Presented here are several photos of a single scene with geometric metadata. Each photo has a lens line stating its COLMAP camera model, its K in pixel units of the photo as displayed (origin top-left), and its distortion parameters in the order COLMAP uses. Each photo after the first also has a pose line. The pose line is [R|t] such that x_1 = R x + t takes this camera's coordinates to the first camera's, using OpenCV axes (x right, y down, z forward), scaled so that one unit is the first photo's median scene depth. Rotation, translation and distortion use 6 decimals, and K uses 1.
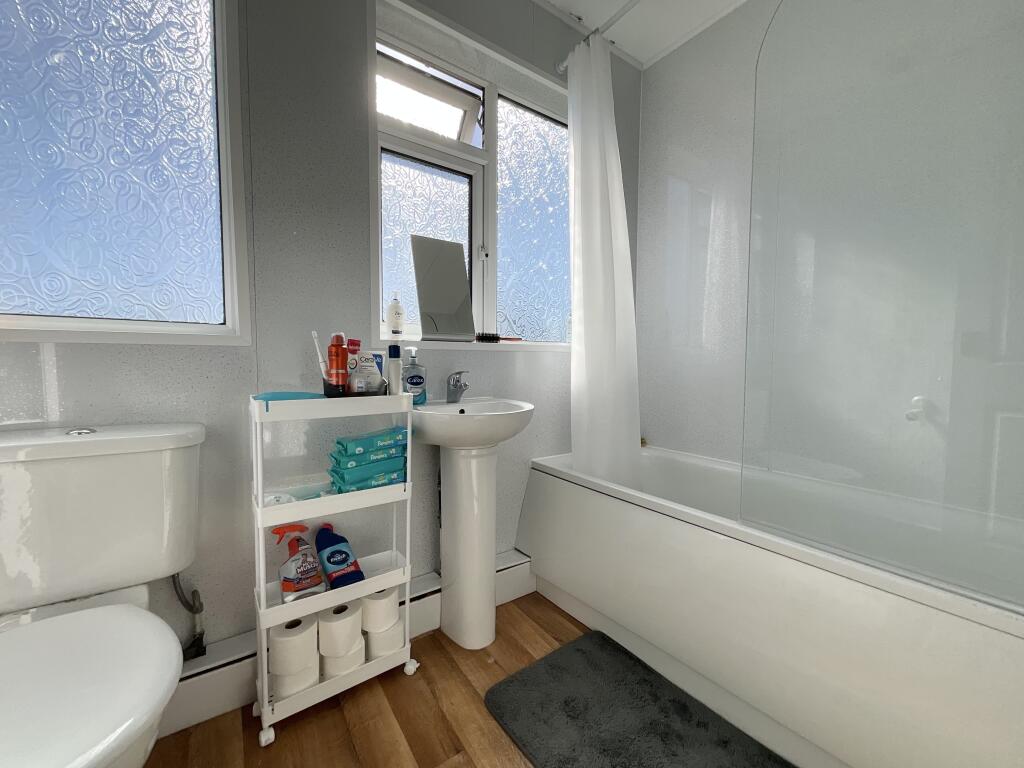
lens RADIAL K [[408.1, 0, 509.2], [0, 408.1, 385.9], [0, 0, 1]] dist [-0.004794, -0.000418]
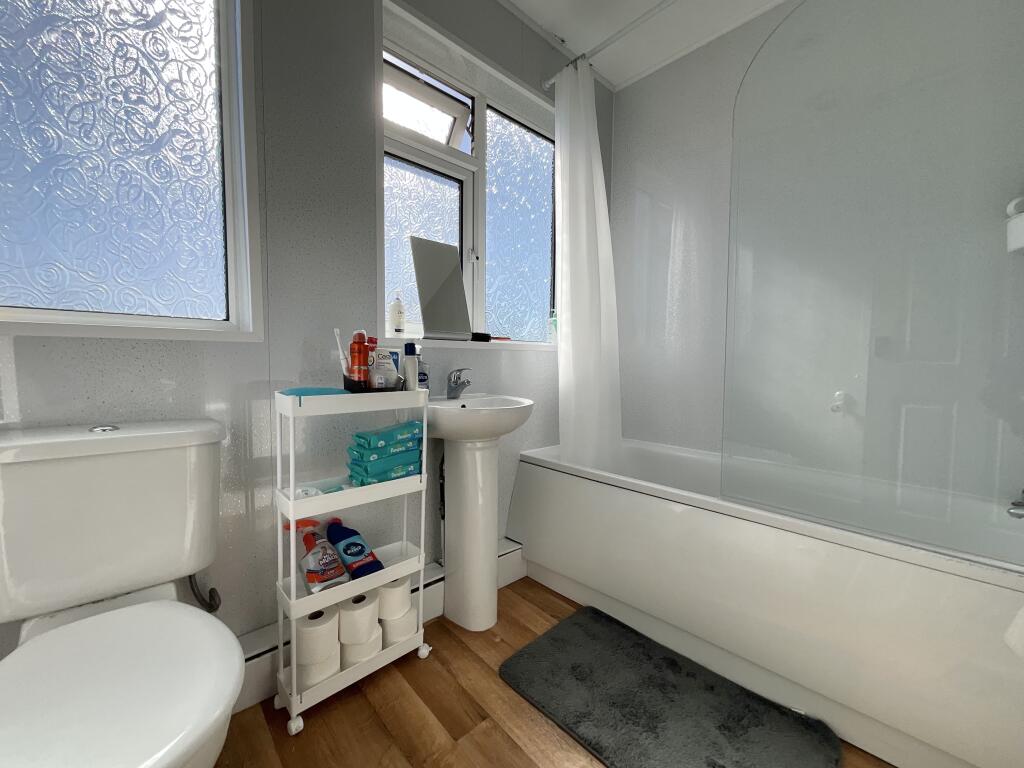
lens RADIAL K [[408.1, 0, 509.2], [0, 408.1, 385.9], [0, 0, 1]] dist [-0.004794, -0.000418]
pose [[0.991784, -0.004479, 0.127846, -0.145368], [0.004443, 0.999990, 0.000569, 0.009162], [-0.127847, 0.000003, 0.991794, -0.062501]]
